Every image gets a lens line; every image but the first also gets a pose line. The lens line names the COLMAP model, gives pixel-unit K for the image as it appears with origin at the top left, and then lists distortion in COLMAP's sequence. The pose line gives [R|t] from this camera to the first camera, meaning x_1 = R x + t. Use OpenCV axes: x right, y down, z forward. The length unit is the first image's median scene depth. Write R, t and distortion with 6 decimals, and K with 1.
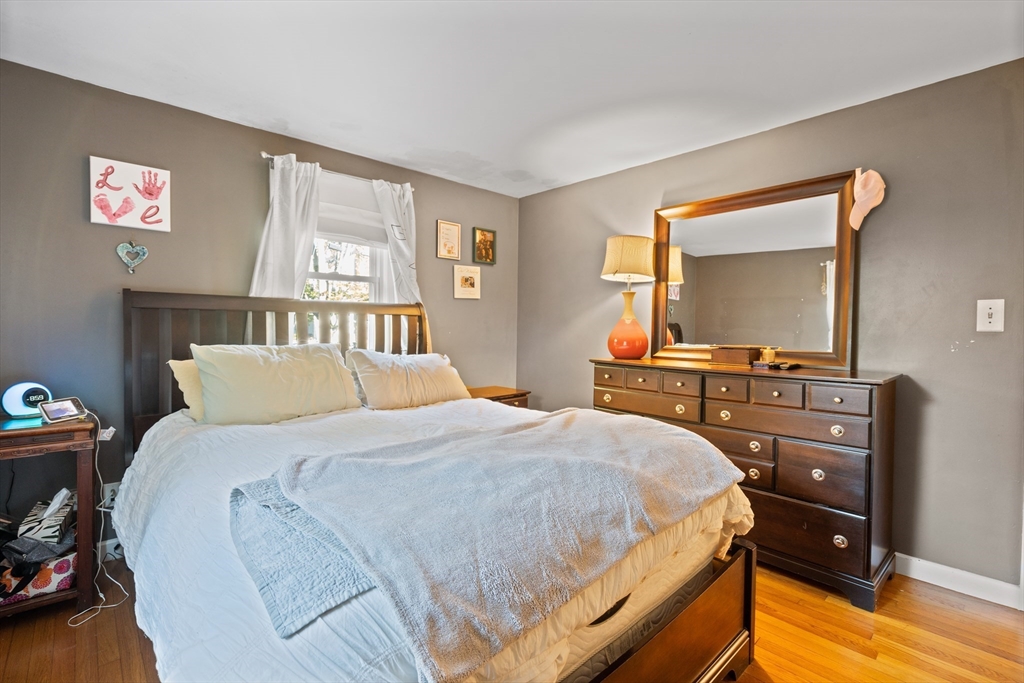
lens RADIAL K [[465.4, 0, 504.6], [0, 465.4, 335.3], [0, 0, 1]] dist [-0.006910, 0.003371]
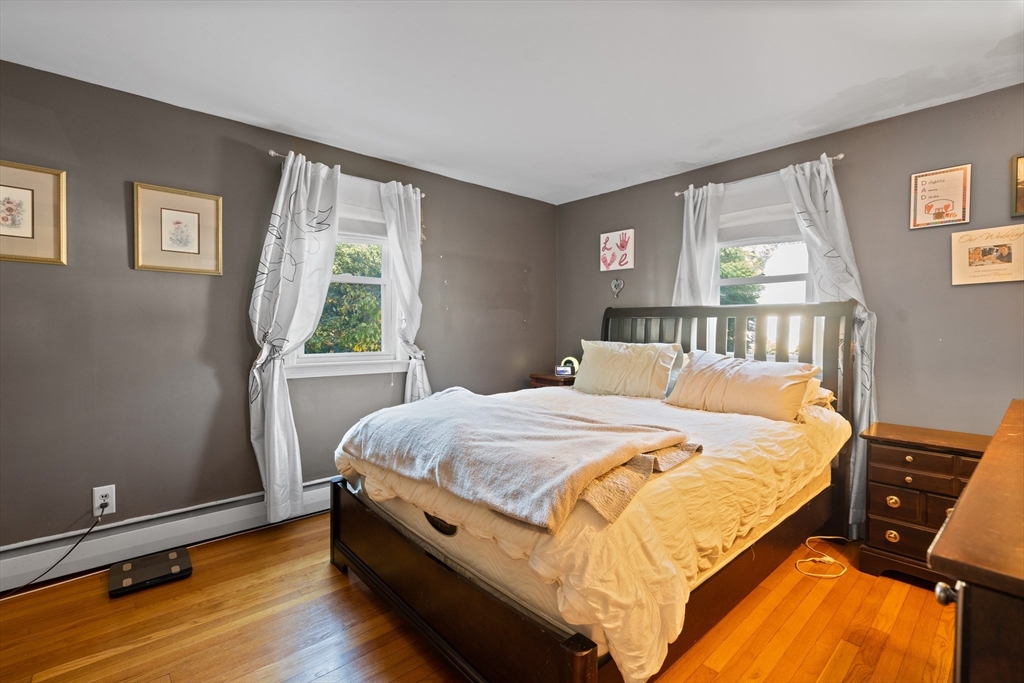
lens RADIAL K [[465.4, 0, 505.2], [0, 465.4, 340.0], [0, 0, 1]] dist [-0.006910, 0.003371]
pose [[-0.030480, 0.018782, -0.999359, 0.857372], [-0.023533, 0.999533, 0.019503, -0.005063], [0.999258, 0.024112, -0.030024, 0.647680]]
